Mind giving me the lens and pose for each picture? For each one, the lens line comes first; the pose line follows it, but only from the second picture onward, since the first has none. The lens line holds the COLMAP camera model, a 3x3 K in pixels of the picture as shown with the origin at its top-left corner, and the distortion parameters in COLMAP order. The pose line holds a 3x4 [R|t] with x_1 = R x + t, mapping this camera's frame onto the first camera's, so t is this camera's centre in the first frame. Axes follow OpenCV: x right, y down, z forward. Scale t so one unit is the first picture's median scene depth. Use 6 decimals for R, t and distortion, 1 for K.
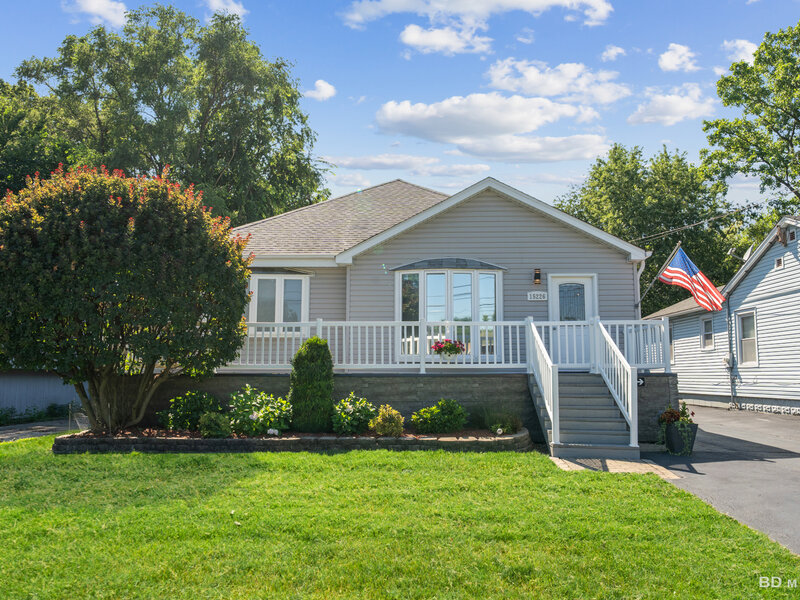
lens RADIAL K [[616.7, 0, 400.0], [0, 616.7, 300.0], [0, 0, 1]] dist [-0.003948, -0.000518]
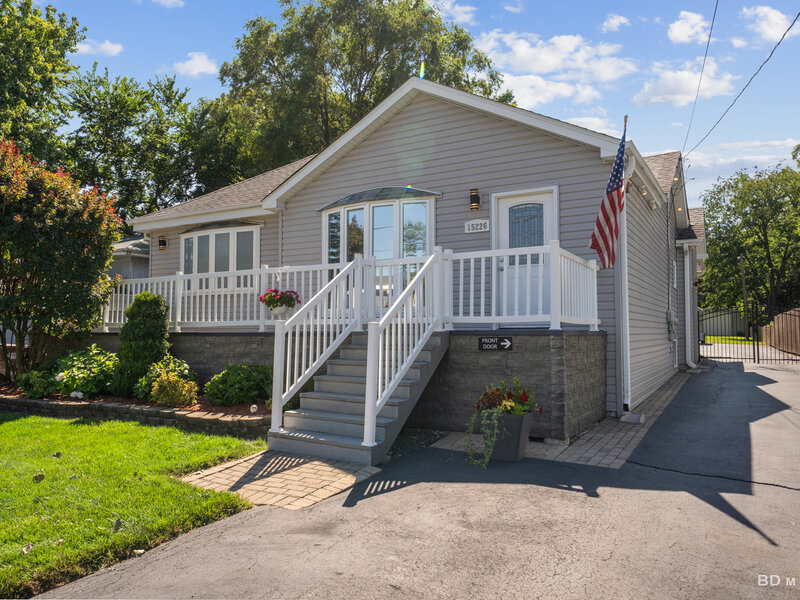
lens RADIAL K [[589.0, 0, 400.0], [0, 589.0, 300.0], [0, 0, 1]] dist [0.002713, 0.000014]
pose [[0.879786, -0.029182, -0.474474, 0.473069], [0.062679, 0.996521, 0.054931, 0.037349], [0.471220, -0.078067, 0.878554, 0.328952]]
